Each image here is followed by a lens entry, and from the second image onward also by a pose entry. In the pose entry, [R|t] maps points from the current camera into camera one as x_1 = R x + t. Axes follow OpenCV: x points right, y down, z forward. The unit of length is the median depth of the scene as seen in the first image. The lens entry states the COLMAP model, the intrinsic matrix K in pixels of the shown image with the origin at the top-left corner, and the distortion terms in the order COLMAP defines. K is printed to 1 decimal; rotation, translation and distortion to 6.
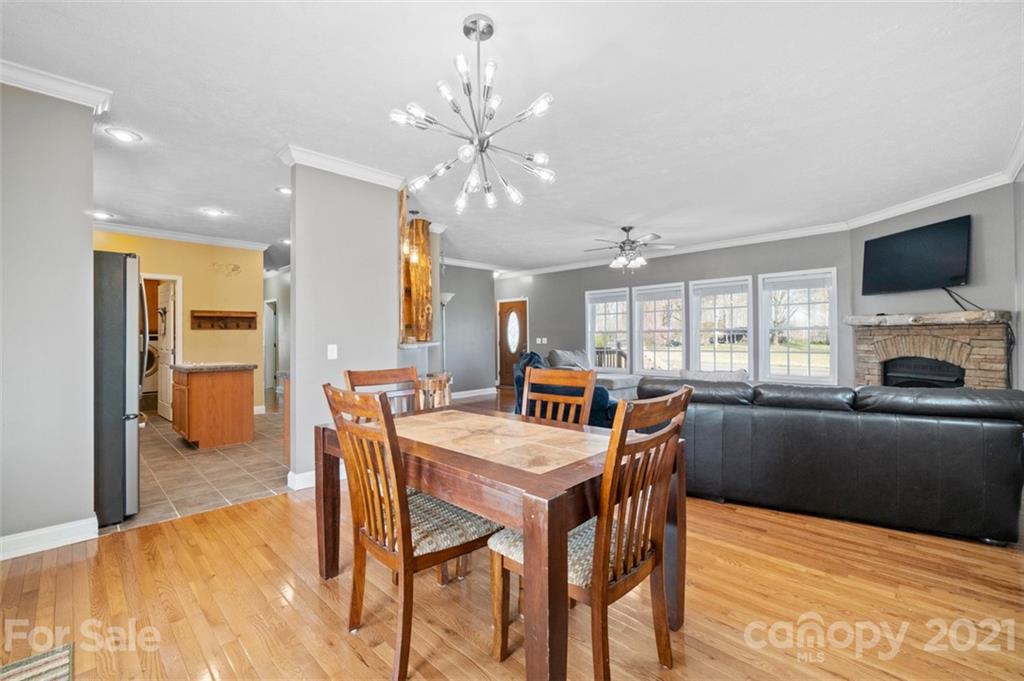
lens RADIAL K [[429.3, 0, 507.0], [0, 429.3, 336.5], [0, 0, 1]] dist [-0.002118, 0.001008]
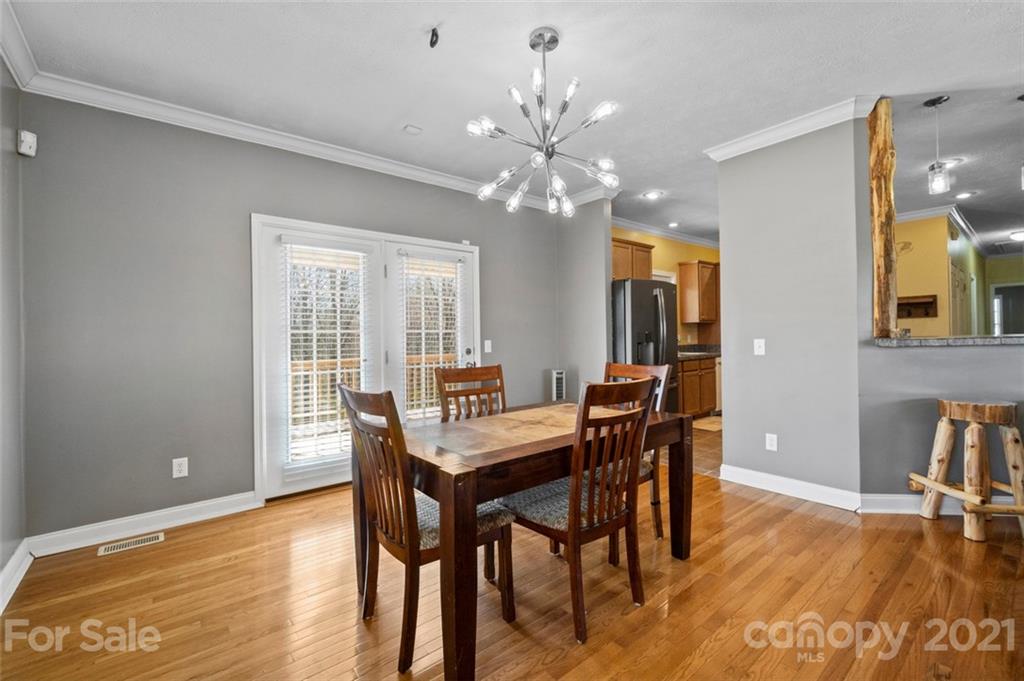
lens RADIAL K [[436.3, 0, 511.6], [0, 436.3, 335.2], [0, 0, 1]] dist [-0.000848, 0.000322]
pose [[-0.112146, 0.008774, -0.993653, 0.390292], [0.018878, 0.999799, 0.006697, -0.003507], [0.993512, -0.018007, -0.112289, 0.395595]]
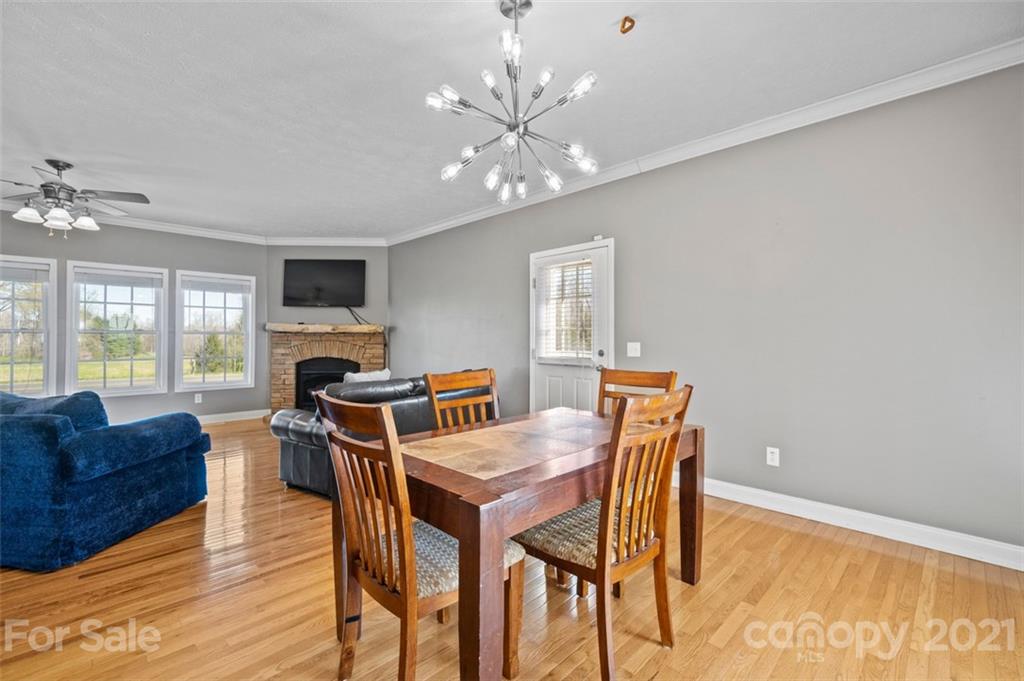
lens RADIAL K [[456.2, 0, 508.5], [0, 456.2, 338.0], [0, 0, 1]] dist [-0.000505, 0.000035]
pose [[0.020347, 0.013320, 0.999704, -0.400648], [-0.002530, 0.999909, -0.013271, 0.005627], [-0.999790, -0.002260, 0.020379, 0.383388]]
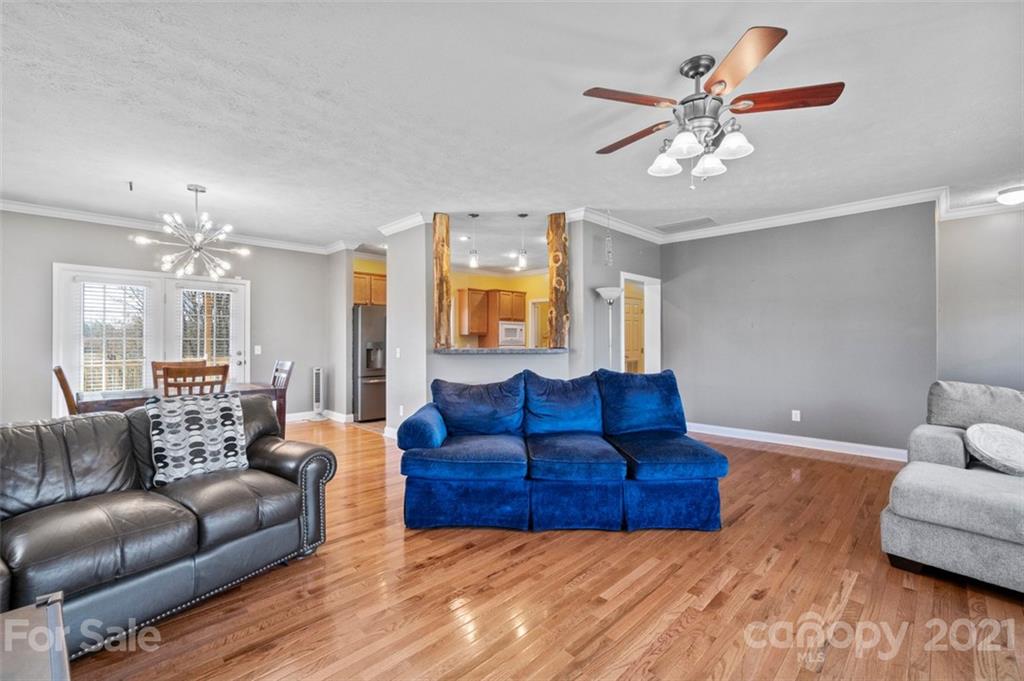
lens RADIAL K [[438.4, 0, 507.5], [0, 438.4, 337.3], [0, 0, 1]] dist [0.000171, 0.000073]
pose [[-0.016148, 0.001152, -0.999869, 0.752484], [-0.000168, 0.999999, 0.001155, -0.013440], [0.999870, 0.000187, -0.016148, 0.954527]]
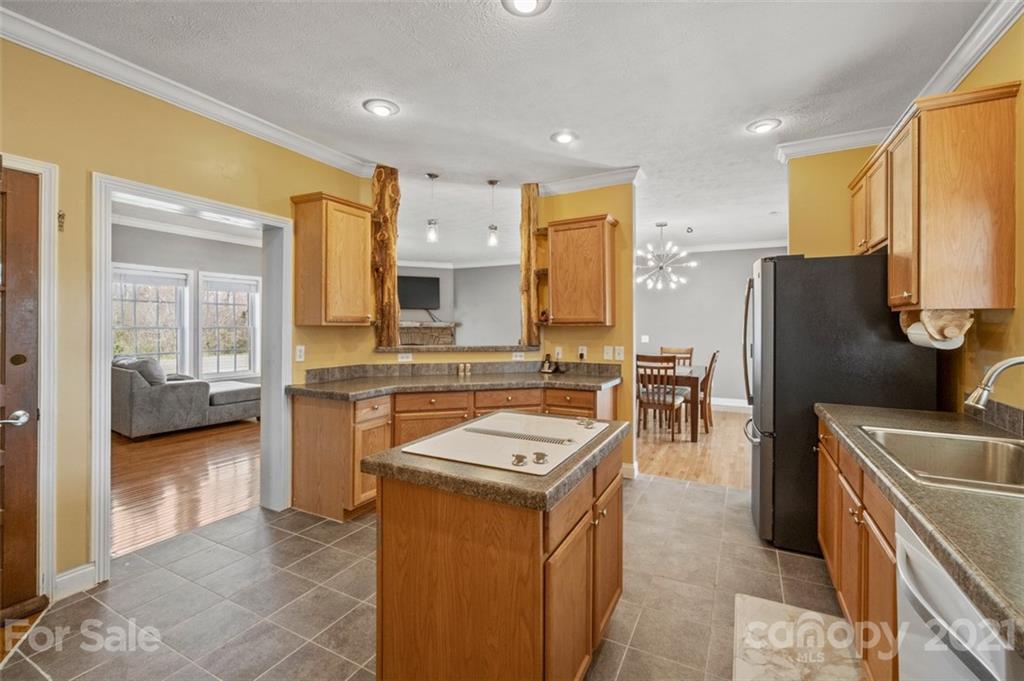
lens RADIAL K [[447.2, 0, 509.5], [0, 447.2, 323.8], [0, 0, 1]] dist [-0.000770, 0.000052]
pose [[-0.282179, 0.011065, 0.959298, -0.984309], [-0.000585, 0.999931, -0.011706, -0.018212], [-0.959362, -0.003865, -0.282153, 1.060336]]
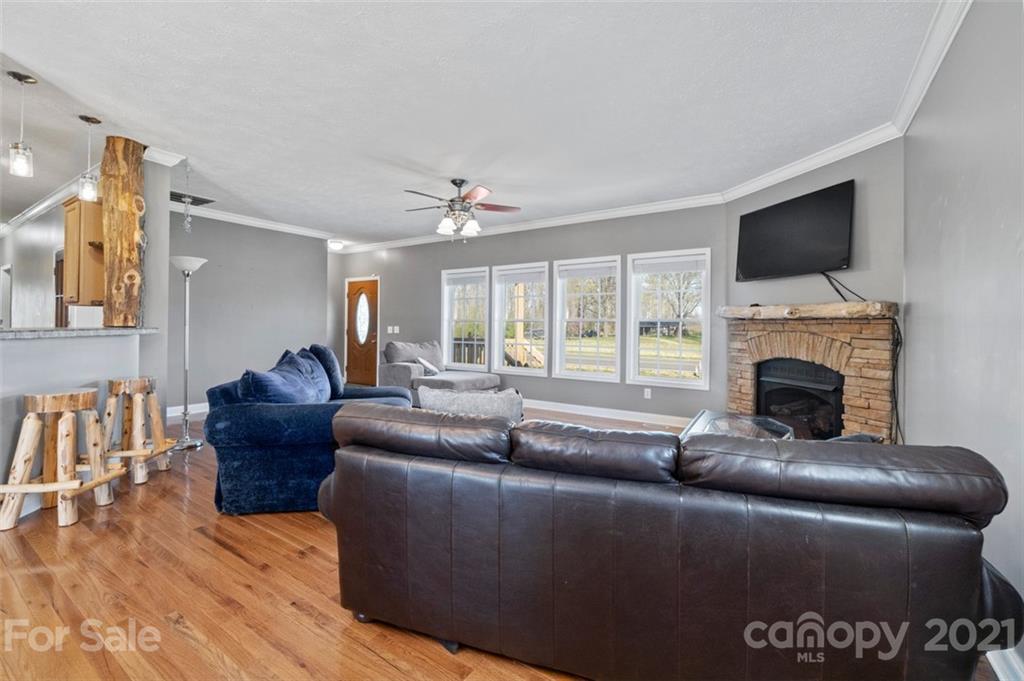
lens RADIAL K [[435.2, 0, 504.6], [0, 435.2, 325.7], [0, 0, 1]] dist [-0.001833, 0.000005]
pose [[0.984543, 0.019304, 0.174074, 0.259639], [-0.019521, 0.999809, -0.000467, -0.002685], [-0.174050, -0.002938, 0.984732, 0.267903]]
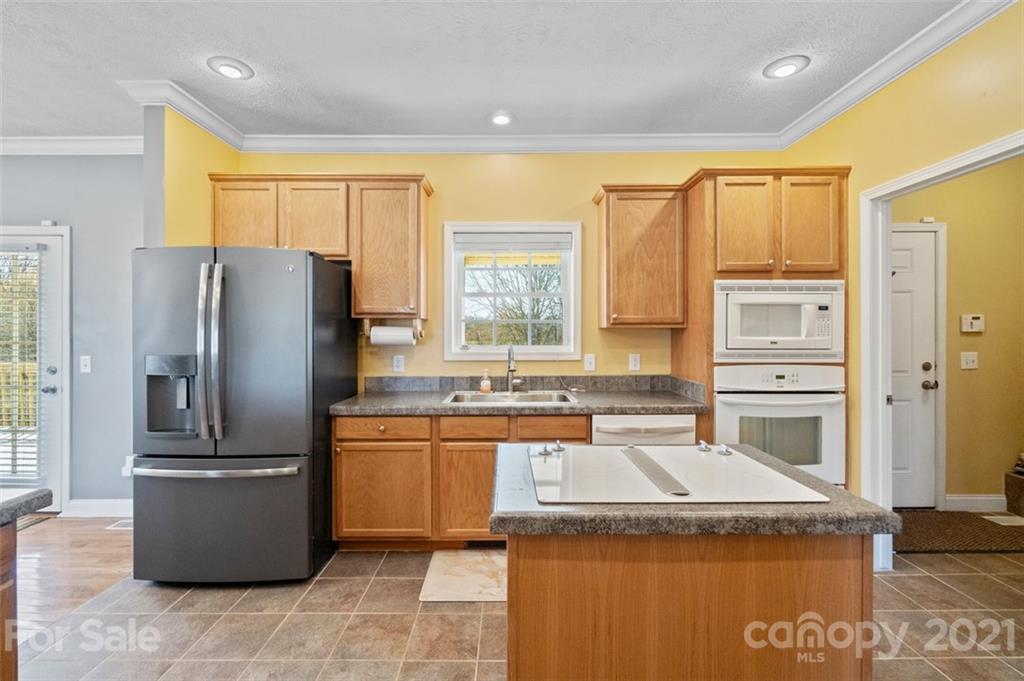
lens RADIAL K [[451.2, 0, 507.9], [0, 451.2, 331.5], [0, 0, 1]] dist [-0.003943, -0.000302]
pose [[-0.715957, 0.011043, -0.698057, -0.411414], [0.008428, 0.999939, 0.007174, -0.021406], [0.698094, -0.000747, -0.716006, 1.092205]]
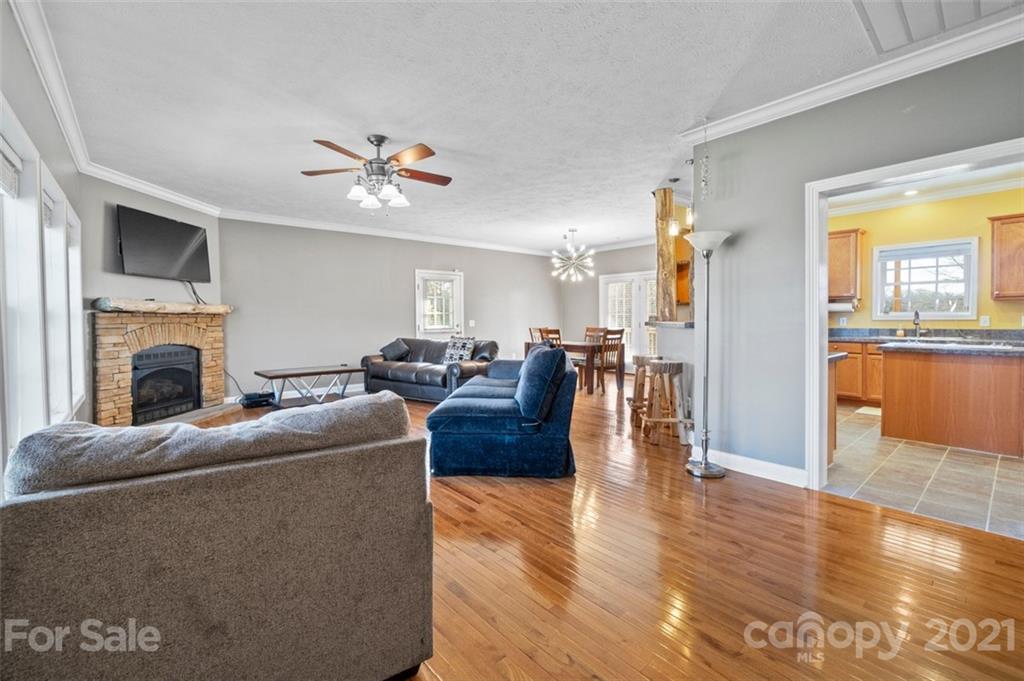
lens RADIAL K [[438.7, 0, 507.4], [0, 438.7, 328.1], [0, 0, 1]] dist [-0.002743, 0.000011]
pose [[-0.995064, 0.015827, 0.097969, 0.049404], [0.017892, 0.999635, 0.020230, 0.002030], [-0.097613, 0.021883, -0.994984, 1.808389]]
